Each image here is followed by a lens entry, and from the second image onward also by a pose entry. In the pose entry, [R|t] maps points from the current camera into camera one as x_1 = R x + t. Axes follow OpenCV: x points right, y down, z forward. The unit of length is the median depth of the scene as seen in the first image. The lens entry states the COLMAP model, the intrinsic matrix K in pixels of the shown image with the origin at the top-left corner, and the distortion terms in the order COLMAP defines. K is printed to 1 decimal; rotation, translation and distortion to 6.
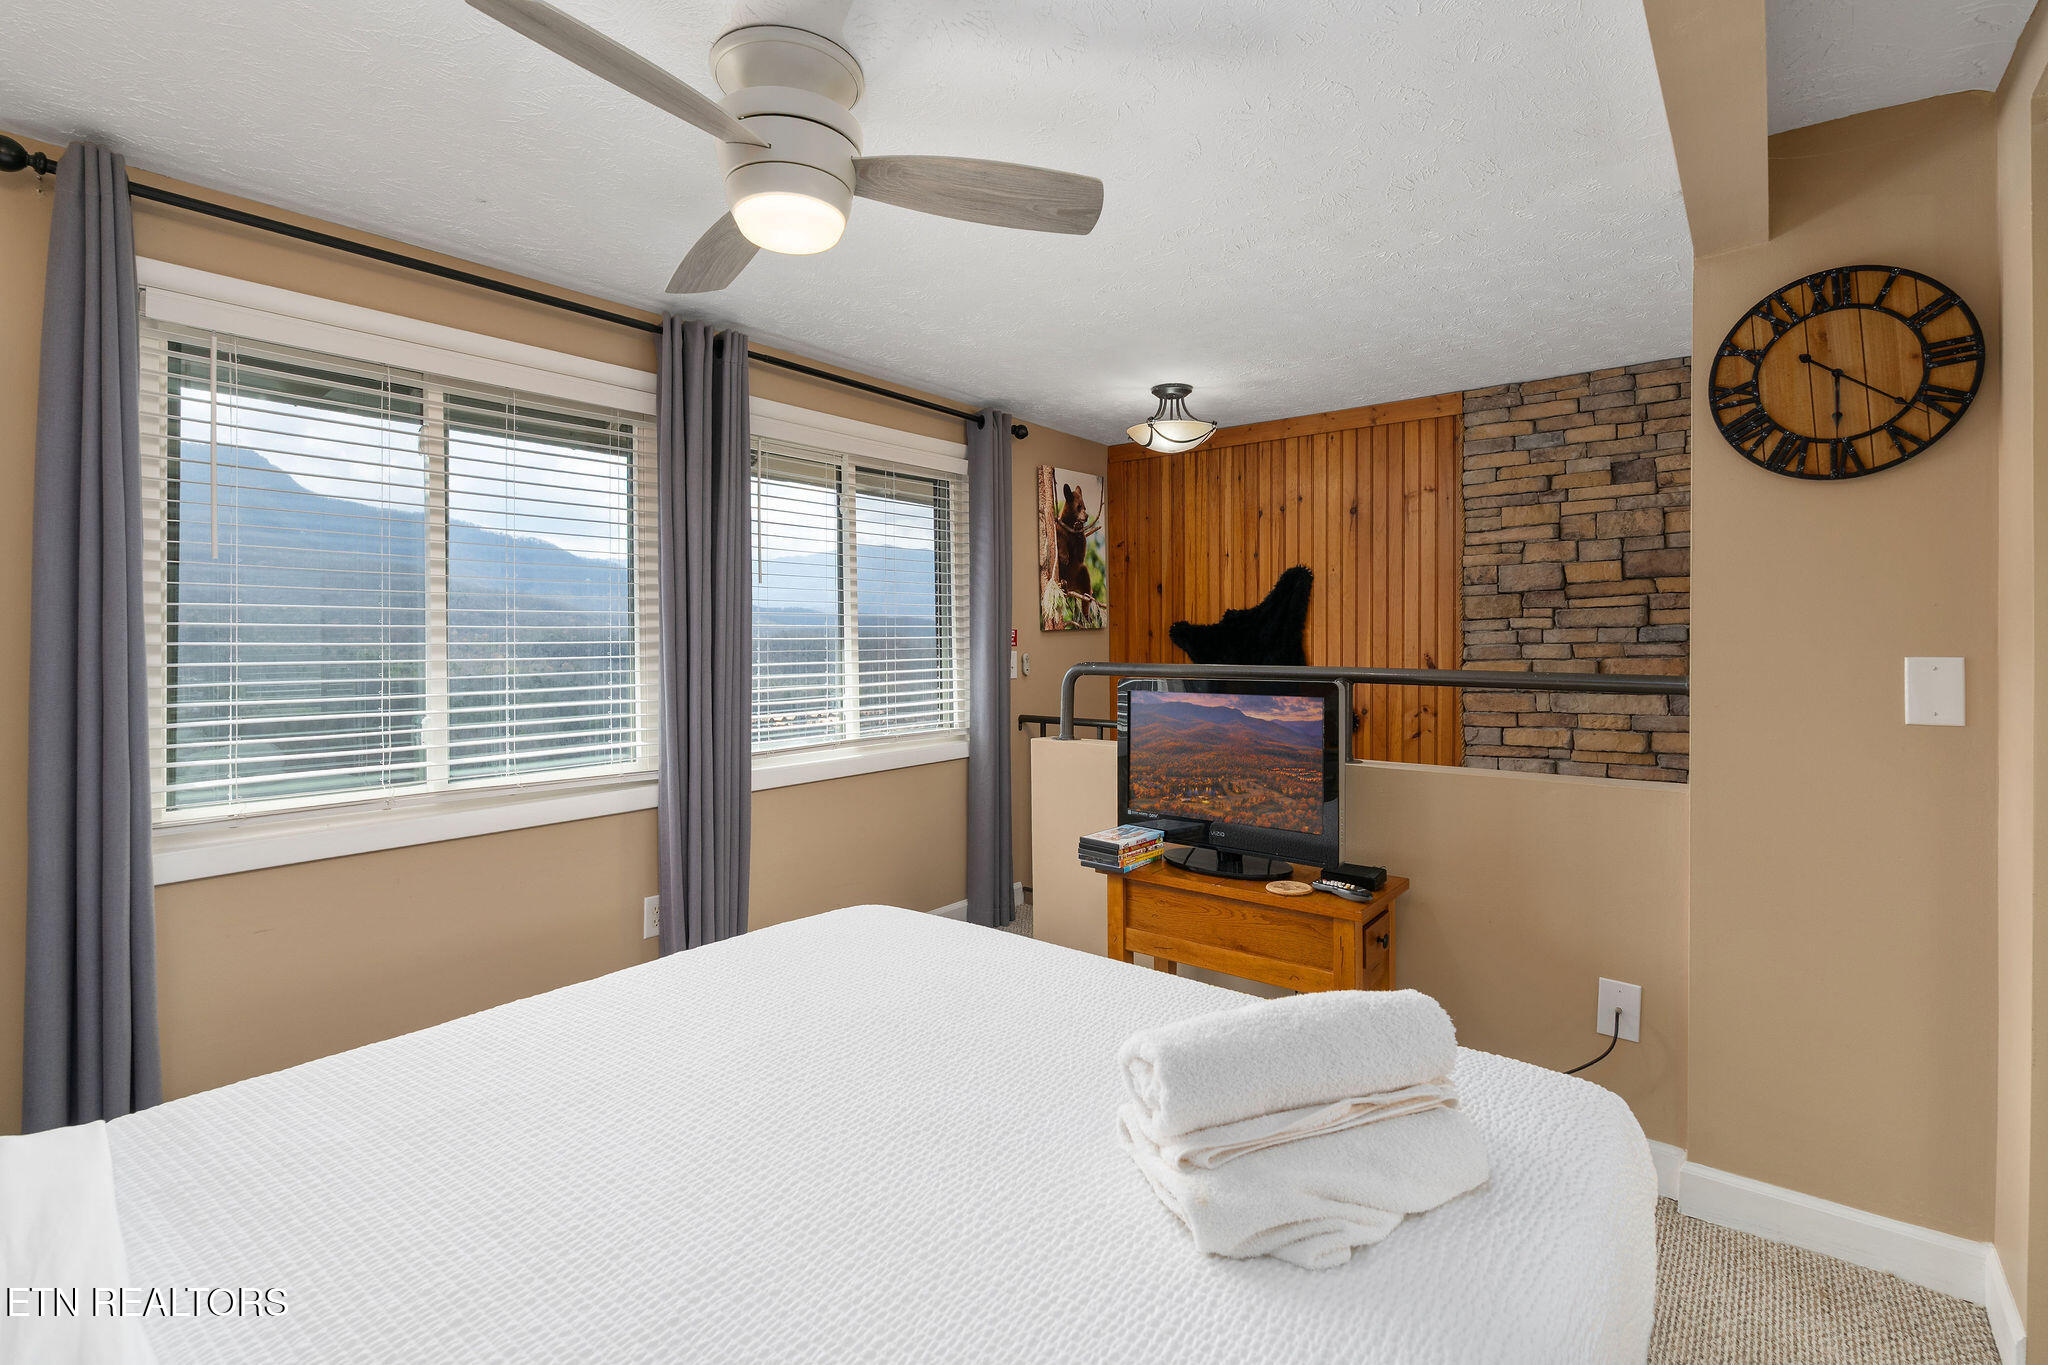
lens RADIAL K [[923.3, 0, 1029.5], [0, 923.3, 641.3], [0, 0, 1]] dist [-0.001330, -0.000118]
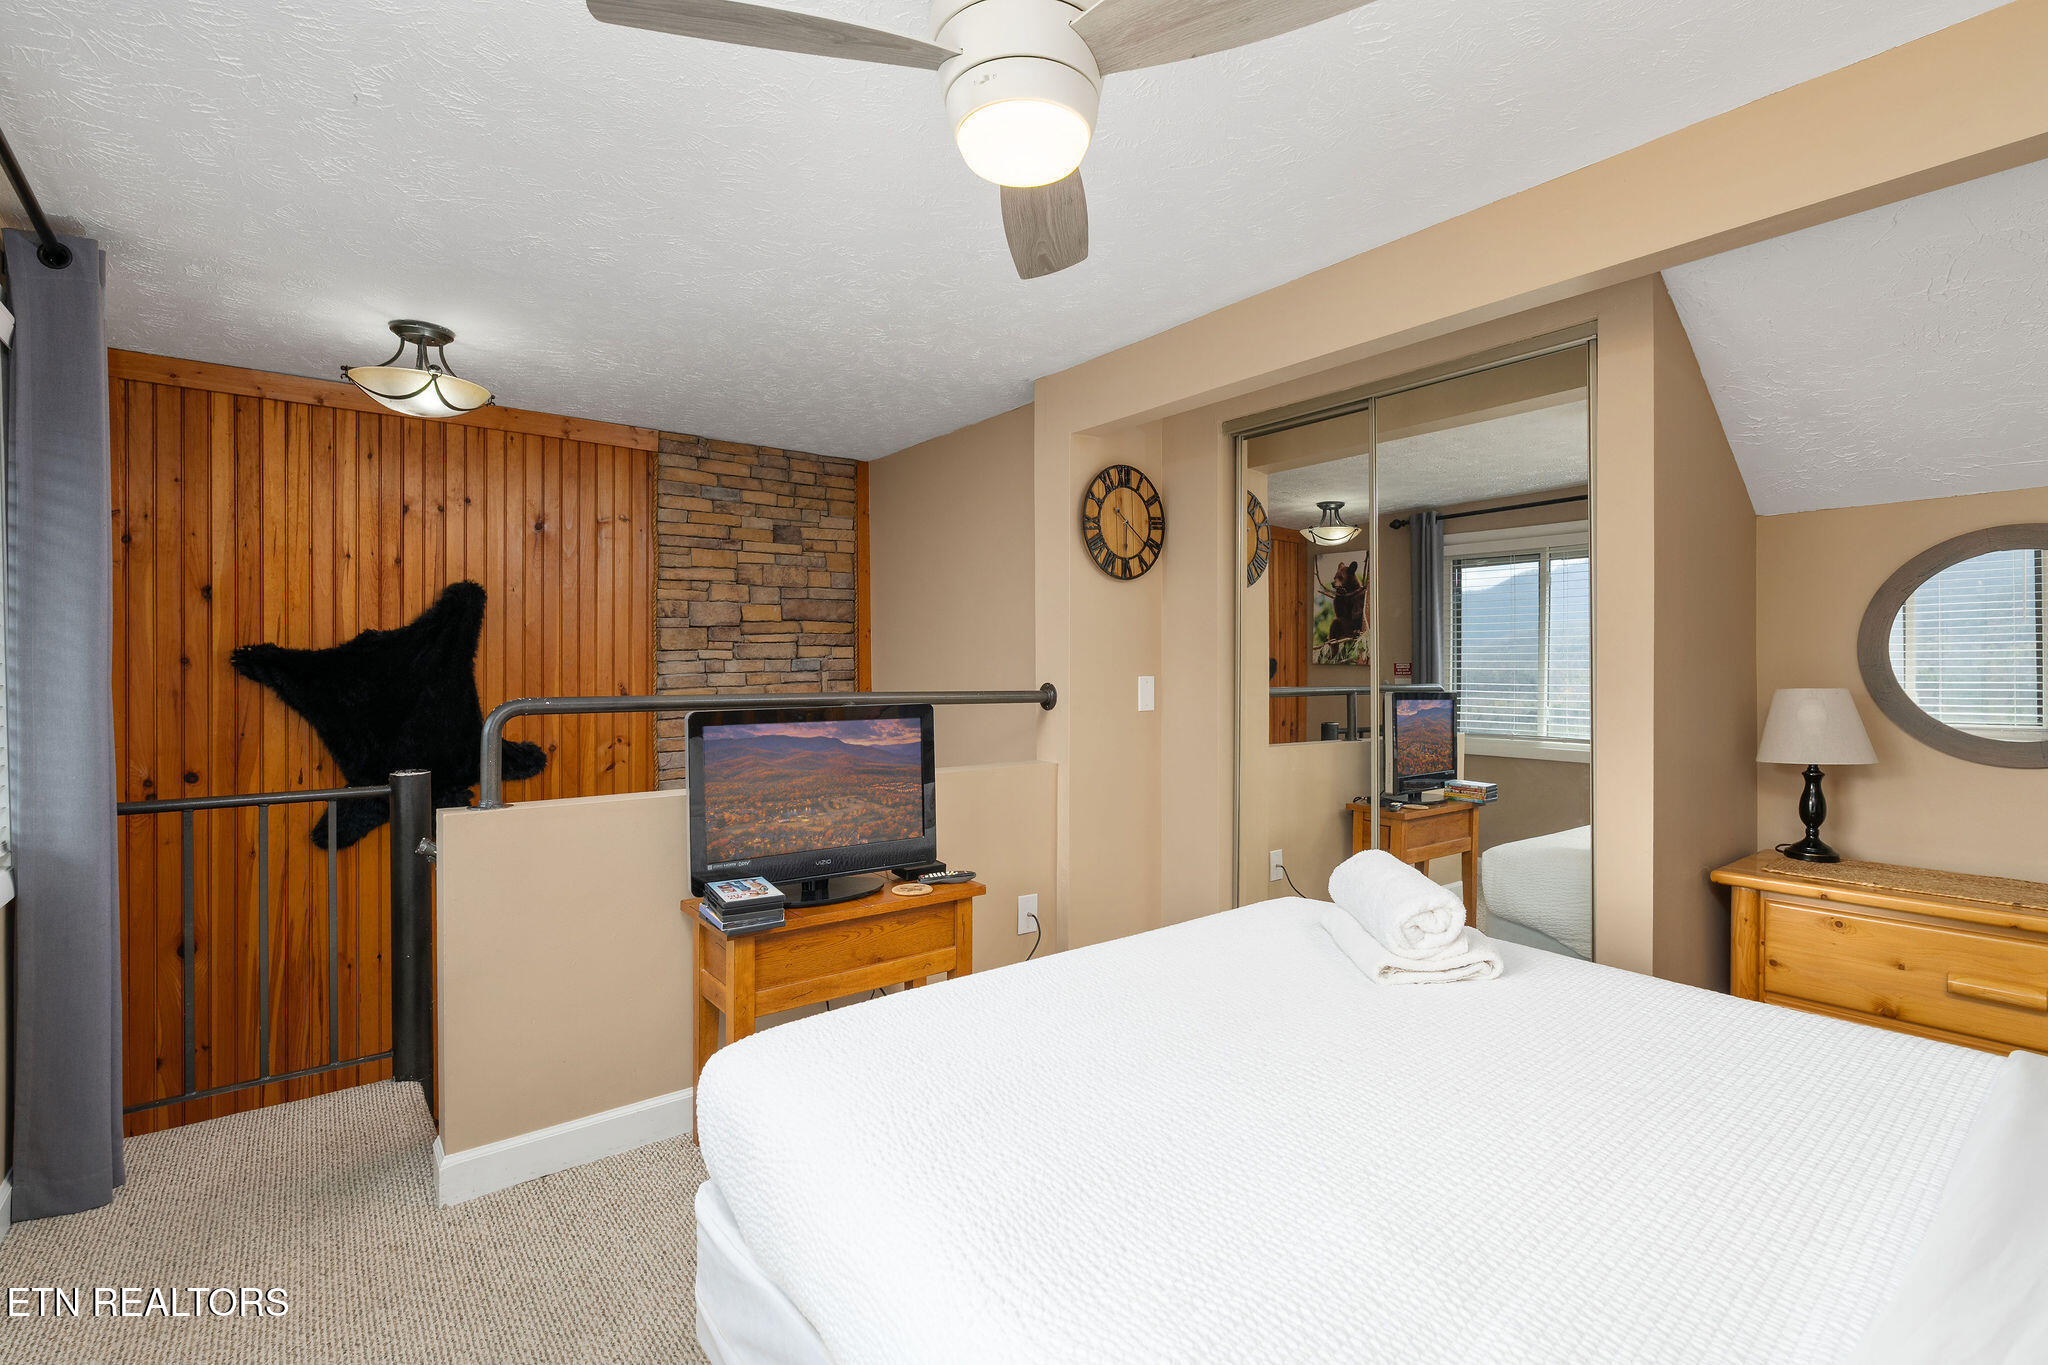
lens RADIAL K [[936.5, 0, 1024.0], [0, 936.5, 682.5], [0, 0, 1]] dist [0.000969, 0.000272]
pose [[0.236167, -0.013111, 0.971624, -0.483874], [0.005329, 0.999911, 0.012197, 0.002370], [-0.971698, 0.002297, 0.236216, 0.369376]]
